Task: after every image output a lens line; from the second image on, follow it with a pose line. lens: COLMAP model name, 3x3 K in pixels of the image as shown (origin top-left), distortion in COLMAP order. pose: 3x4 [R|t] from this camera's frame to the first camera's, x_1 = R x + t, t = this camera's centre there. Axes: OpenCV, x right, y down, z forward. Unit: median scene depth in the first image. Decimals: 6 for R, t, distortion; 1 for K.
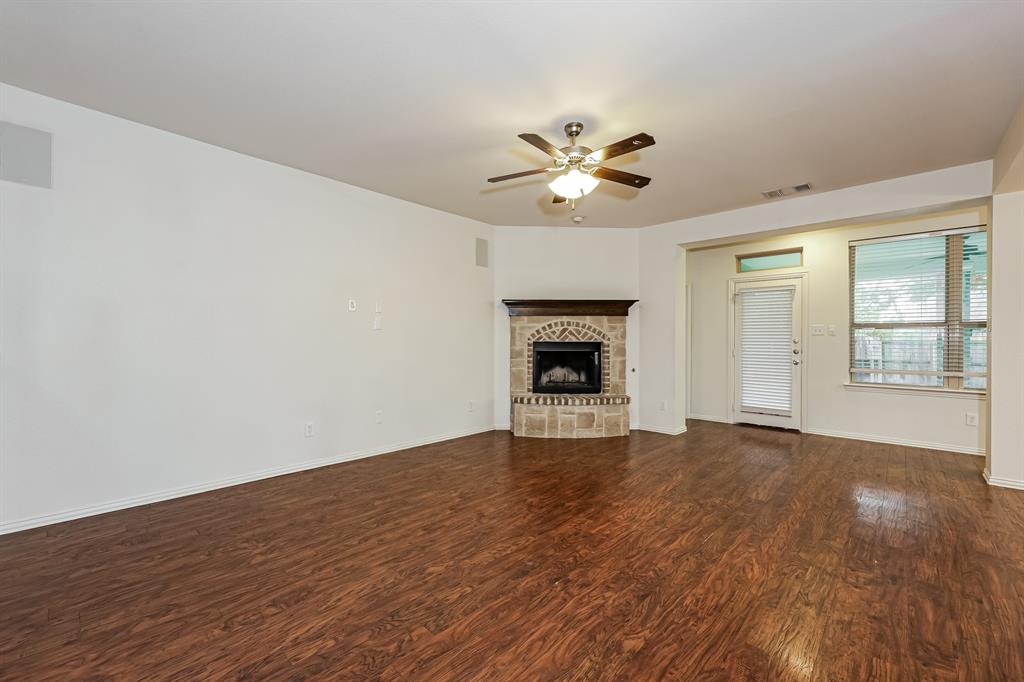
lens RADIAL K [[416.1, 0, 503.2], [0, 416.1, 343.1], [0, 0, 1]] dist [0.003022, 0.000764]
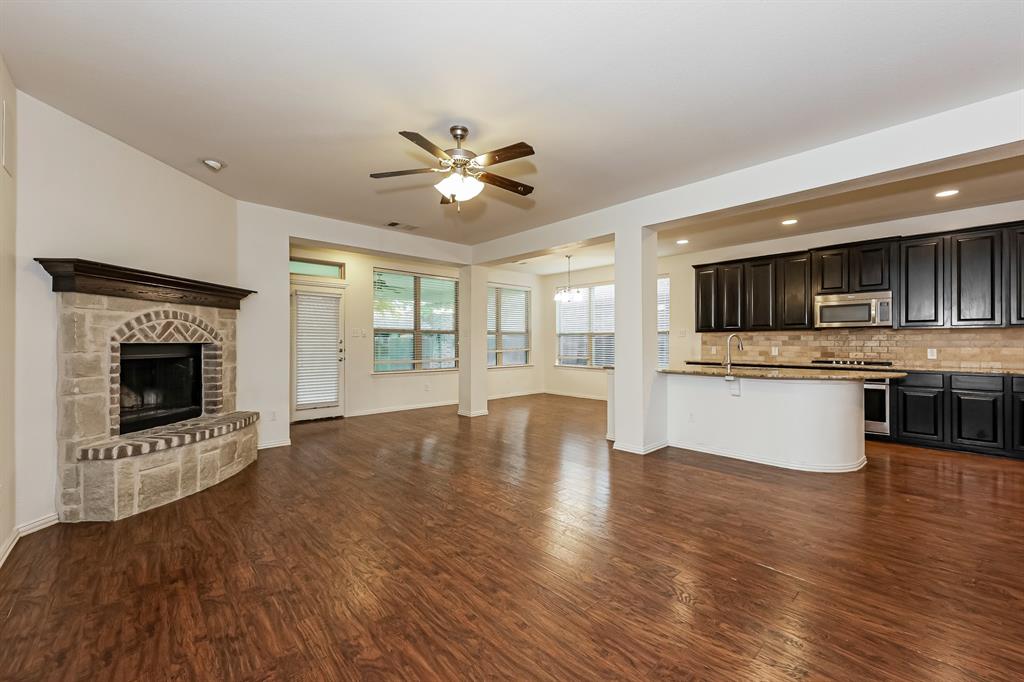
lens RADIAL K [[416.1, 0, 510.7], [0, 416.1, 344.6], [0, 0, 1]] dist [0.003022, 0.000764]
pose [[0.060107, -0.009006, 0.998151, -0.478087], [0.005103, 0.999949, 0.008715, -0.004309], [-0.998179, 0.004569, 0.060150, 0.468837]]
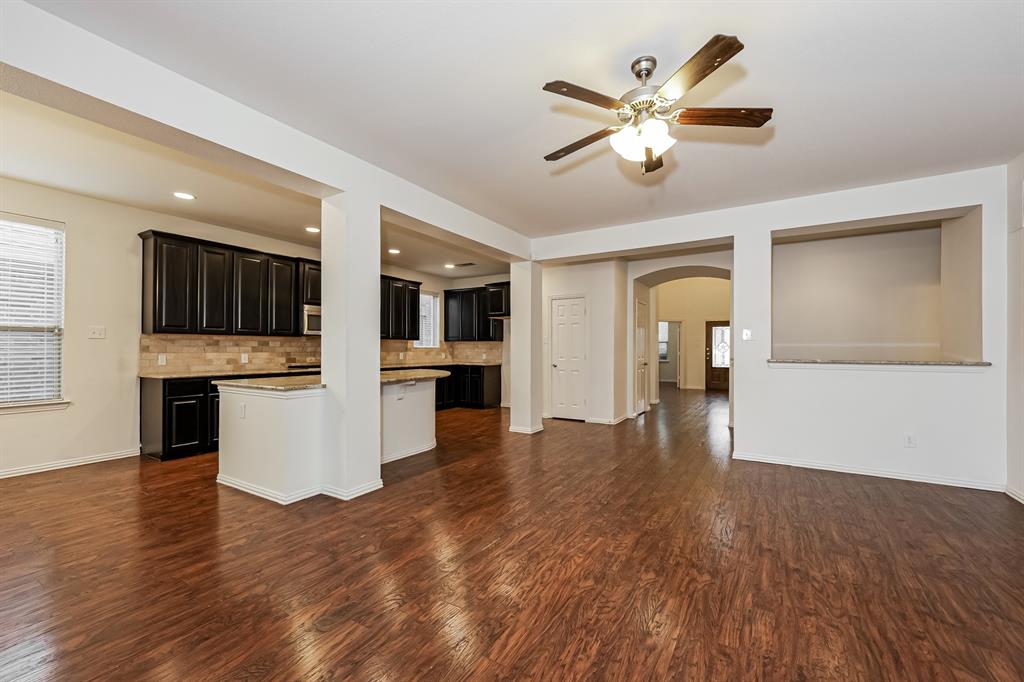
lens RADIAL K [[416.1, 0, 515.7], [0, 416.1, 346.6], [0, 0, 1]] dist [0.003022, 0.000764]
pose [[-0.974387, -0.007409, -0.224755, 0.322226], [-0.006686, 0.999970, -0.003977, -0.001425], [0.224778, -0.002372, -0.974407, 0.969013]]
